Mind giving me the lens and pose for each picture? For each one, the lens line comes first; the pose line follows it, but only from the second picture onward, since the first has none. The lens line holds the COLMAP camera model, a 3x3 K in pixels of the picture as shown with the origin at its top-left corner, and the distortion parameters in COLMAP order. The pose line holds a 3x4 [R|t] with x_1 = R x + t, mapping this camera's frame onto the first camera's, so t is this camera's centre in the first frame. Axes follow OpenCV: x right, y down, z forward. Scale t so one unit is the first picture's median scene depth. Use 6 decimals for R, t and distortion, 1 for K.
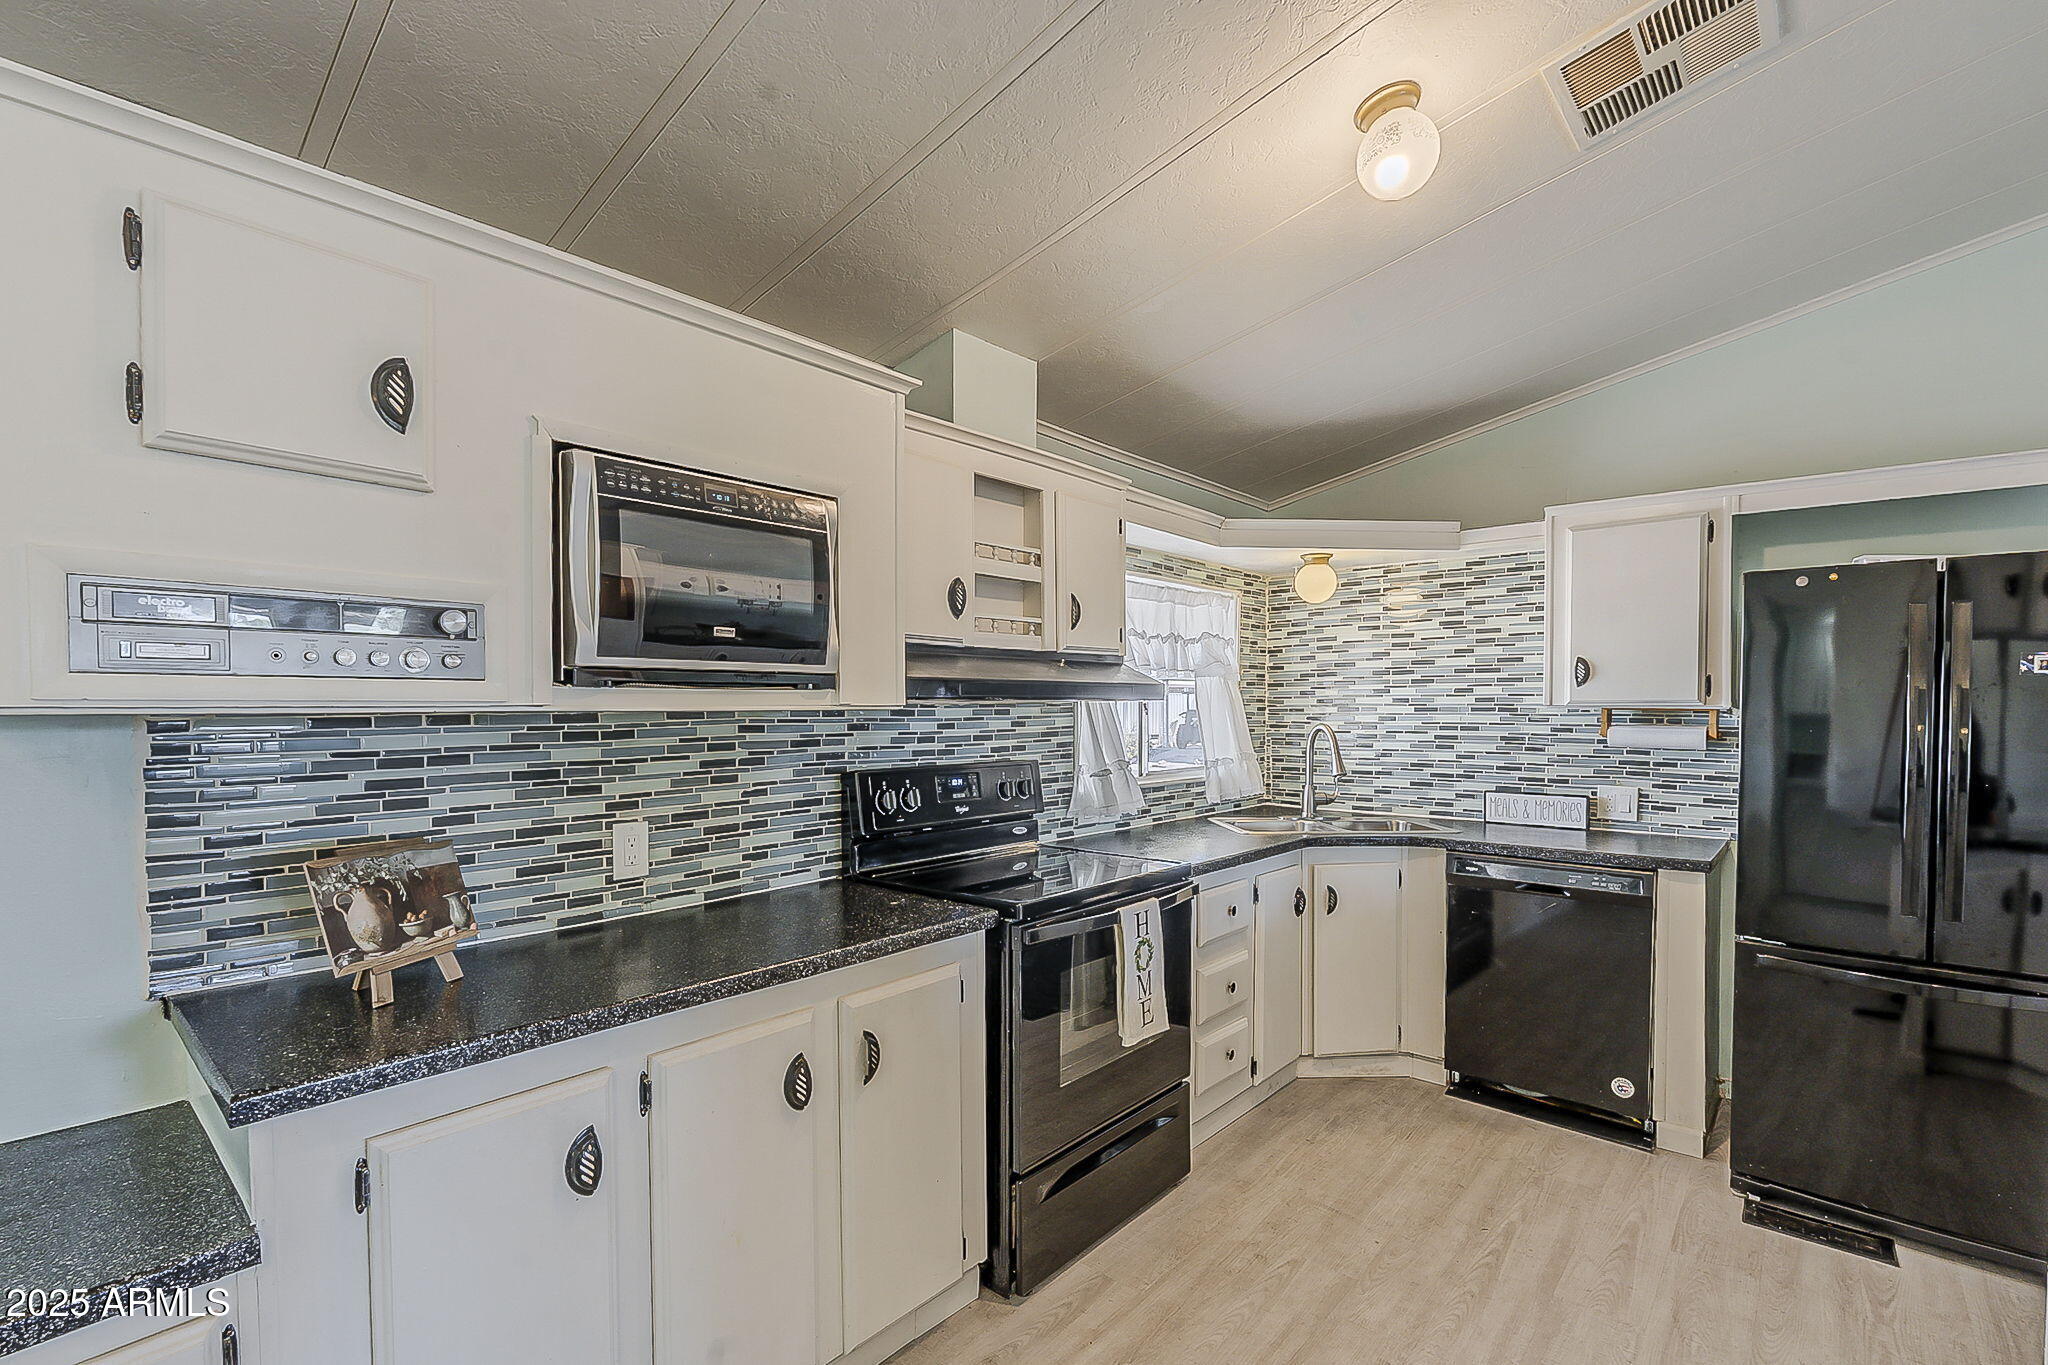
lens RADIAL K [[911.3, 0, 998.7], [0, 911.3, 730.9], [0, 0, 1]] dist [-0.002810, -0.000213]
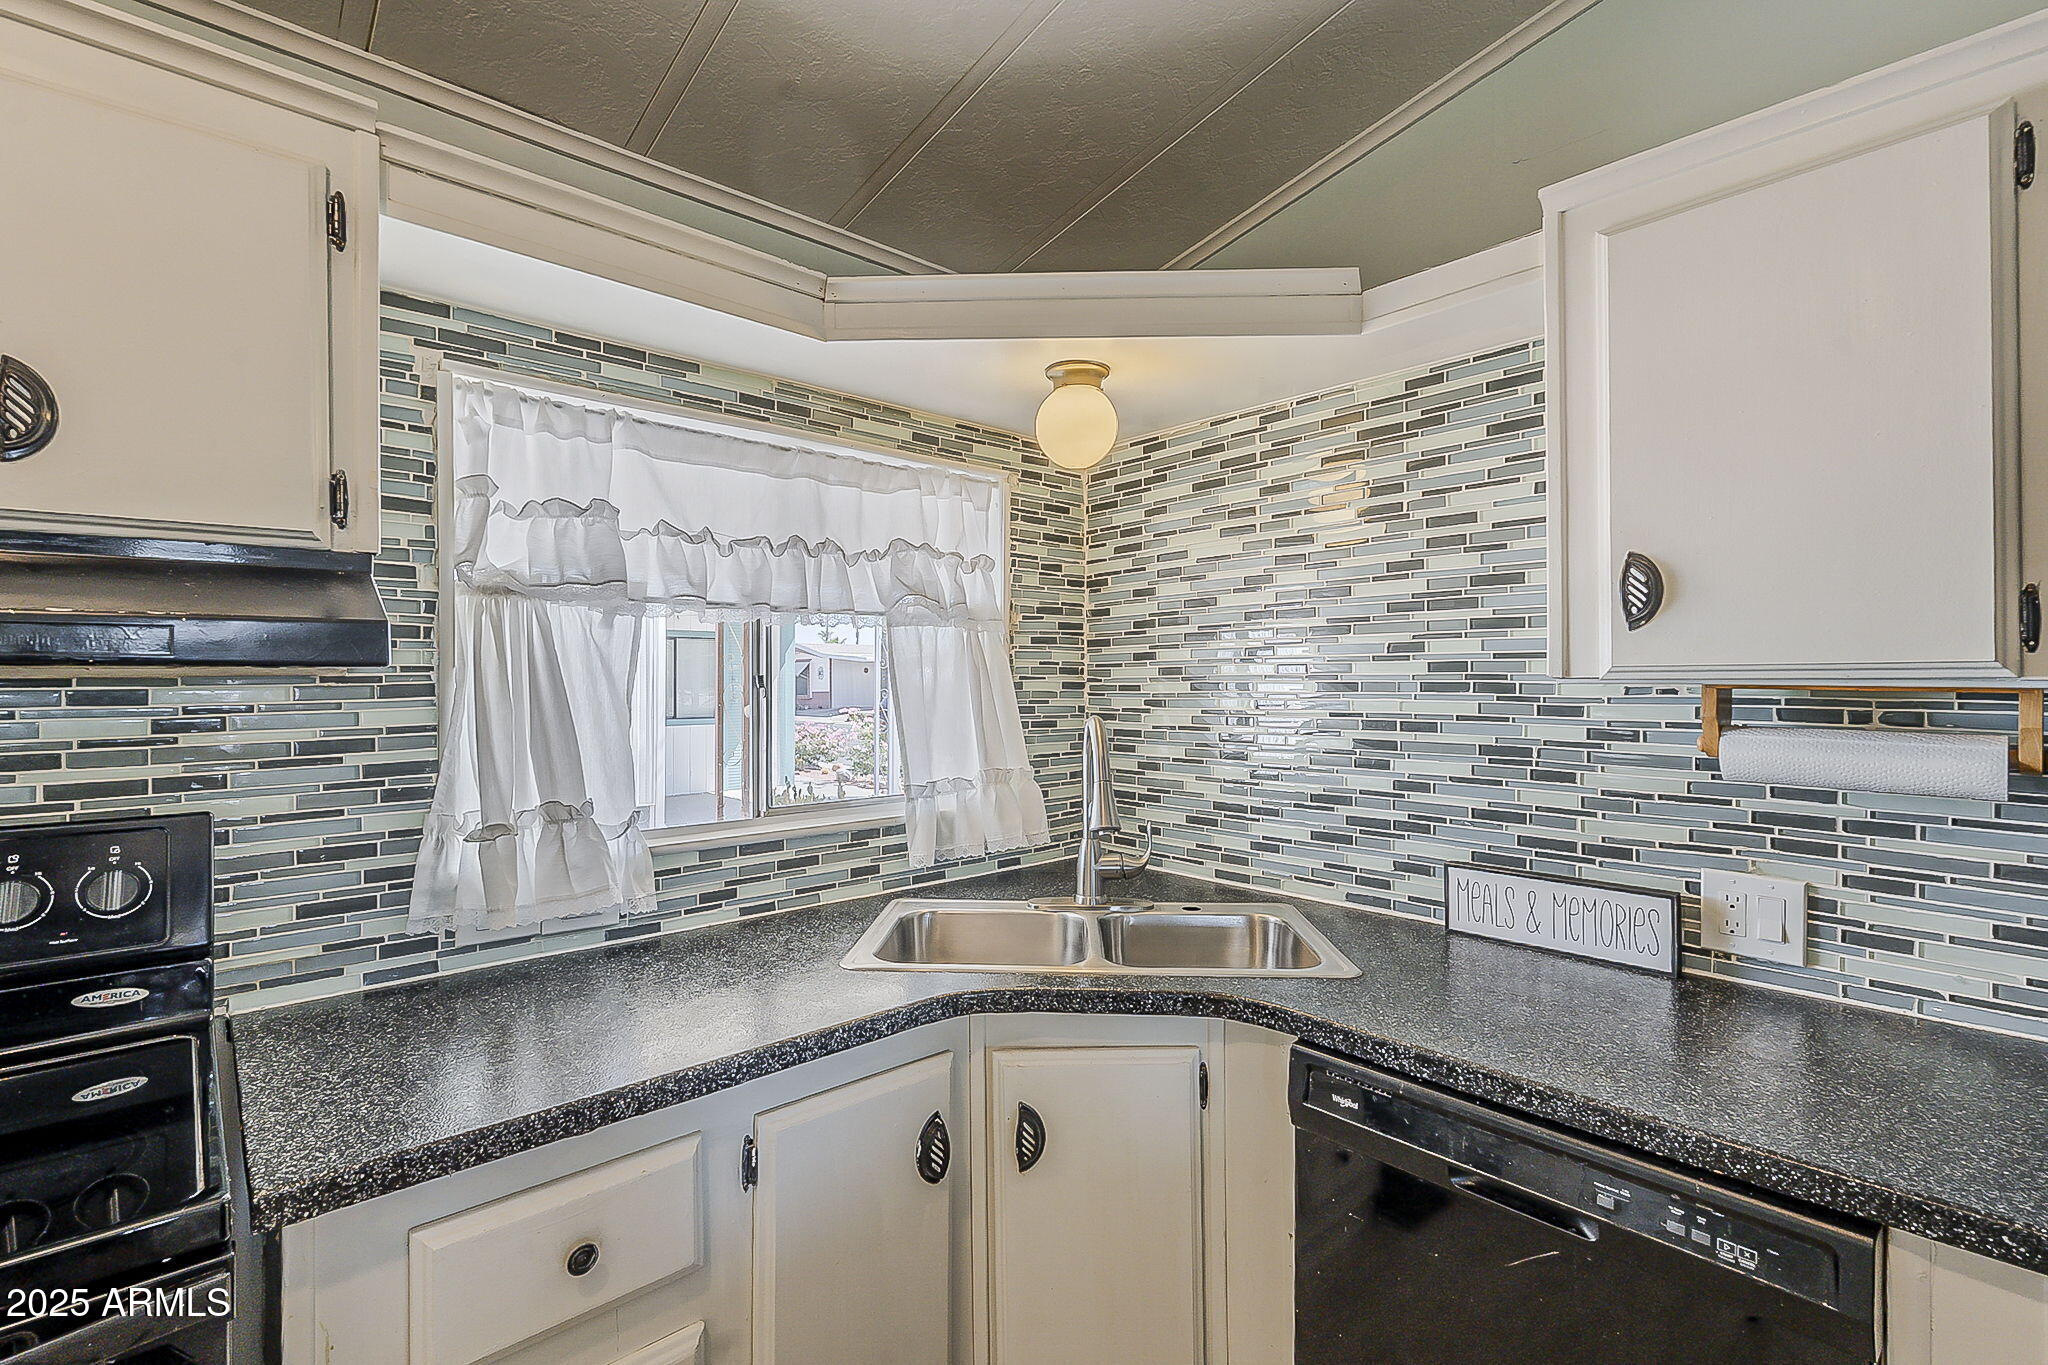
lens RADIAL K [[906.9, 0, 1014.3], [0, 906.9, 677.0], [0, 0, 1]] dist [-0.002155, -0.000034]
pose [[0.995007, -0.001504, -0.099797, 0.565356], [-0.001570, 0.999527, -0.030718, -0.022353], [0.099796, 0.030721, 0.994534, 0.807959]]
